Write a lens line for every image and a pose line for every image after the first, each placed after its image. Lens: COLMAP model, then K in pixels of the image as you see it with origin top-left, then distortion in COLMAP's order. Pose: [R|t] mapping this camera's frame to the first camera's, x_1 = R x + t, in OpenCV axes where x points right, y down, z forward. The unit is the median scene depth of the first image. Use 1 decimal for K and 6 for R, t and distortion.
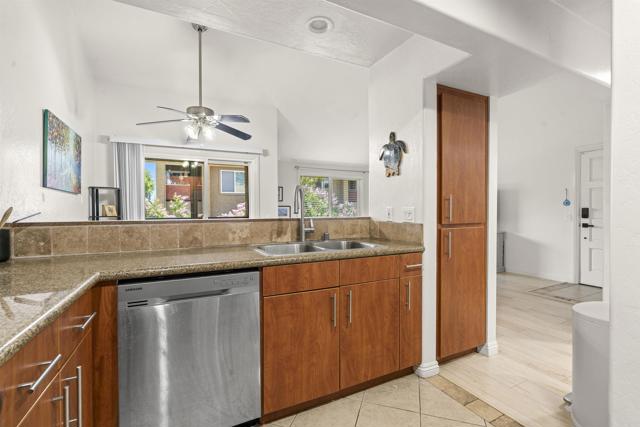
lens RADIAL K [[288.4, 0, 316.1], [0, 288.4, 213.3], [0, 0, 1]] dist [-0.010181, 0.005658]
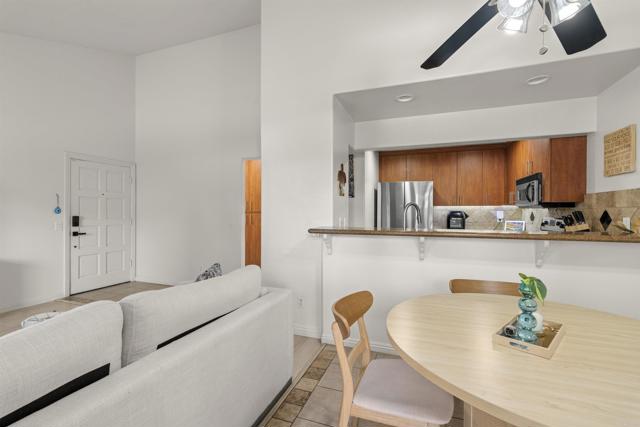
lens RADIAL K [[288.4, 0, 318.6], [0, 288.4, 213.8], [0, 0, 1]] dist [-0.010181, 0.005658]
pose [[-0.683906, -0.001977, 0.729567, -0.333195], [0.005404, 0.999955, 0.007775, -0.027937], [-0.729550, 0.009260, -0.683865, 1.003243]]
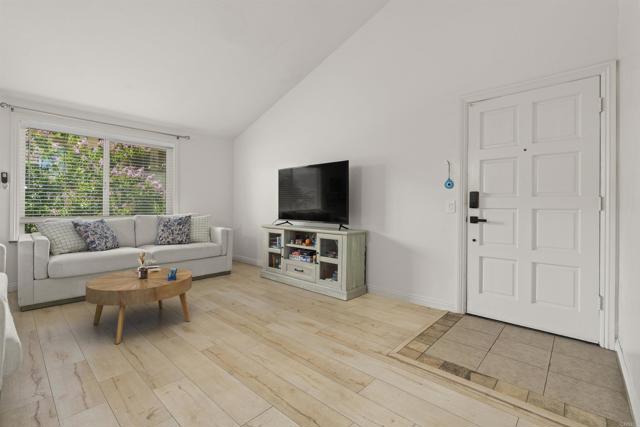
lens RADIAL K [[288.4, 0, 318.9], [0, 288.4, 206.2], [0, 0, 1]] dist [-0.010181, 0.005658]
pose [[0.931994, 0.010587, 0.362318, 0.372570], [-0.006842, 0.999909, -0.011618, 0.020734], [-0.362408, 0.008349, 0.931982, 0.507702]]
